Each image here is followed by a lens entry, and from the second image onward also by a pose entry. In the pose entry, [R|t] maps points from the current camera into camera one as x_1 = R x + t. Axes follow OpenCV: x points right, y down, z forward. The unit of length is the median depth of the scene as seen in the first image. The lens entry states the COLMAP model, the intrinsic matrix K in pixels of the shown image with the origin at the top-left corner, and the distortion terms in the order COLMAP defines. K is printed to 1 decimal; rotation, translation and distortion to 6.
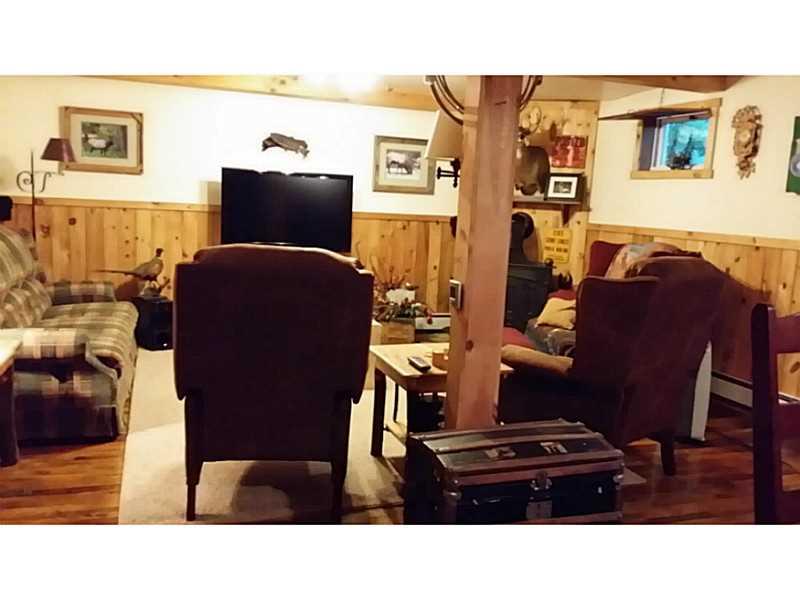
lens RADIAL K [[711.9, 0, 400.1], [0, 711.9, 300.8], [0, 0, 1]] dist [0.012363, 0.001769]
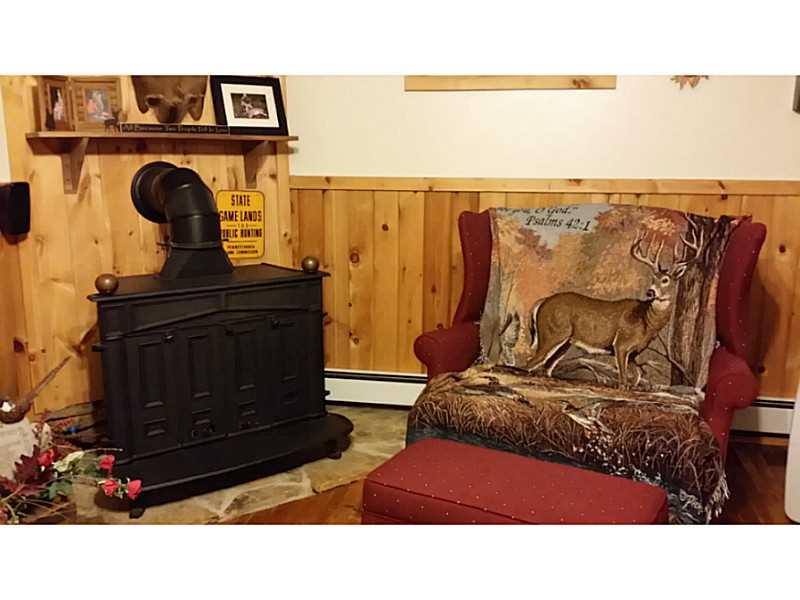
lens RADIAL K [[711.9, 0, 400.2], [0, 711.9, 300.2], [0, 0, 1]] dist [0.012363, 0.001769]
pose [[0.471071, -0.222902, 0.853467, -0.168295], [0.142236, 0.974079, 0.175896, -0.099882], [-0.870552, 0.038534, 0.490565, 0.668108]]
